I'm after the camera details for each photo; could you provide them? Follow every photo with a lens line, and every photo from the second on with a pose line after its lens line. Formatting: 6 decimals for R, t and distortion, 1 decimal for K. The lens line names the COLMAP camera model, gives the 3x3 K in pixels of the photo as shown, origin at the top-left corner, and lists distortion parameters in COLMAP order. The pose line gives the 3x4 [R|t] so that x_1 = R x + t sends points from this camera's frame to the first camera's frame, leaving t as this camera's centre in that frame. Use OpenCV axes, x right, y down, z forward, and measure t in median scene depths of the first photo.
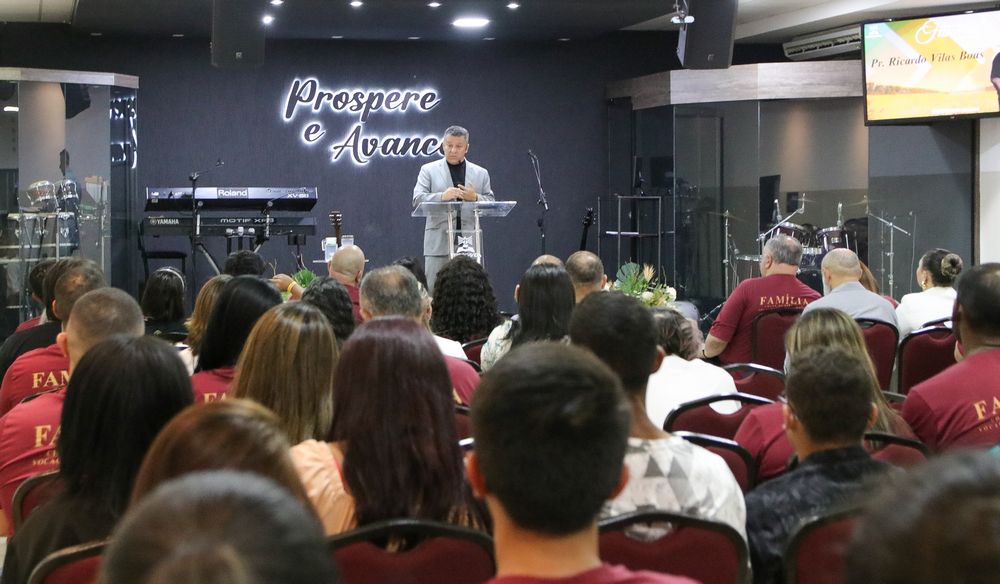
lens RADIAL K [[1814.6, 0, 395.9], [0, 1814.6, 242.8], [0, 0, 1]] dist [0.021889, 0.315505]
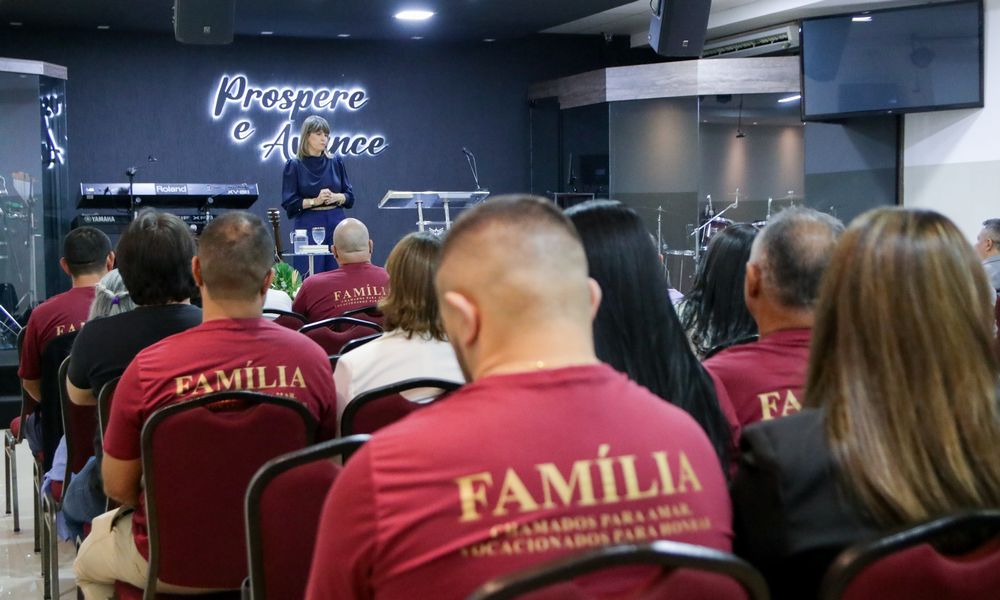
lens RADIAL K [[1529.0, 0, 458.6], [0, 1529.0, 344.5], [0, 0, 1]] dist [0.018489, 0.037940]
pose [[0.987033, -0.017668, 0.159541, -0.064647], [0.008940, 0.998432, 0.055263, 0.010621], [-0.160267, -0.053121, 0.985643, 0.153465]]
